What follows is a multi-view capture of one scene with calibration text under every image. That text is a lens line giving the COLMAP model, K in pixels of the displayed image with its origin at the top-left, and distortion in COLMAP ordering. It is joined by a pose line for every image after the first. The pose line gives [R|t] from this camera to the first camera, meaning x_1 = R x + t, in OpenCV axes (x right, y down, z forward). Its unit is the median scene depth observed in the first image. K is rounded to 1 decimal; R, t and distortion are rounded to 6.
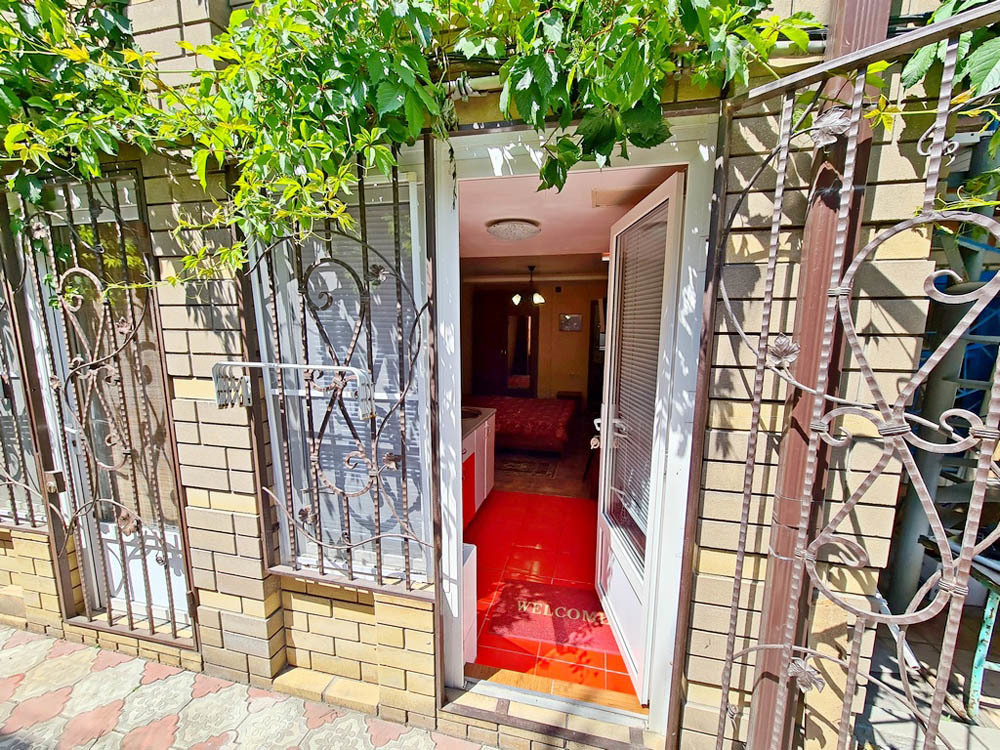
lens RADIAL K [[406.3, 0, 501.3], [0, 406.3, 387.2], [0, 0, 1]] dist [0.001336, -0.002619]
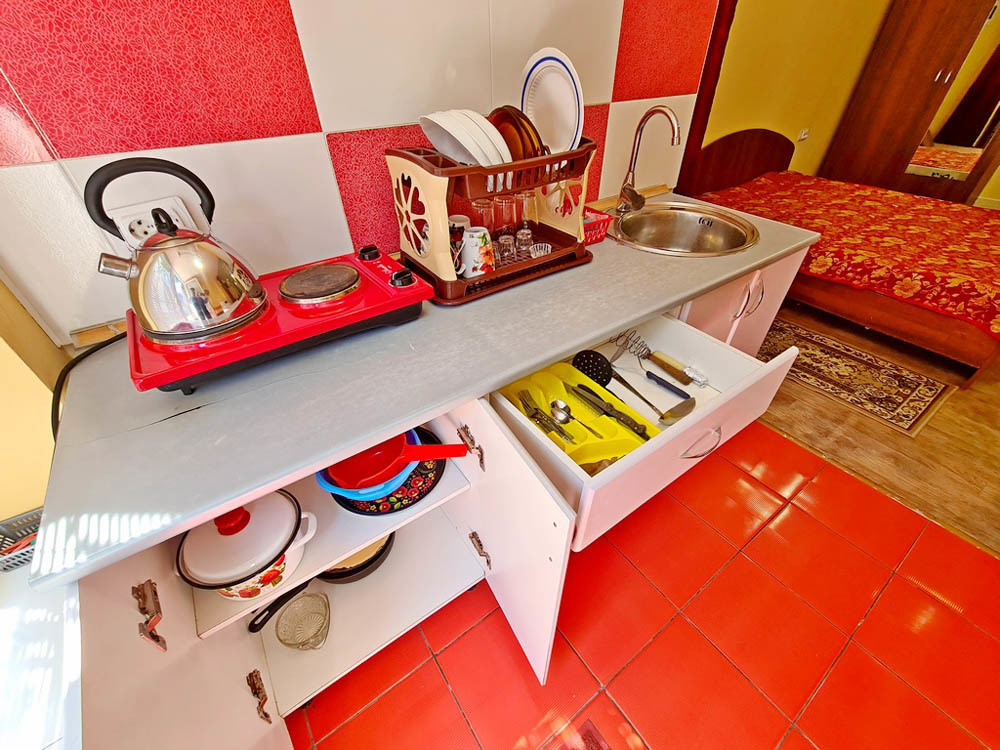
lens RADIAL K [[406.3, 0, 501.3], [0, 406.3, 387.2], [0, 0, 1]] dist [0.001336, -0.002619]
pose [[0.754548, 0.402374, -0.518414, 0.009666], [-0.083378, 0.842348, 0.532445, 0.003672], [0.650927, -0.358531, 0.669141, 0.407778]]
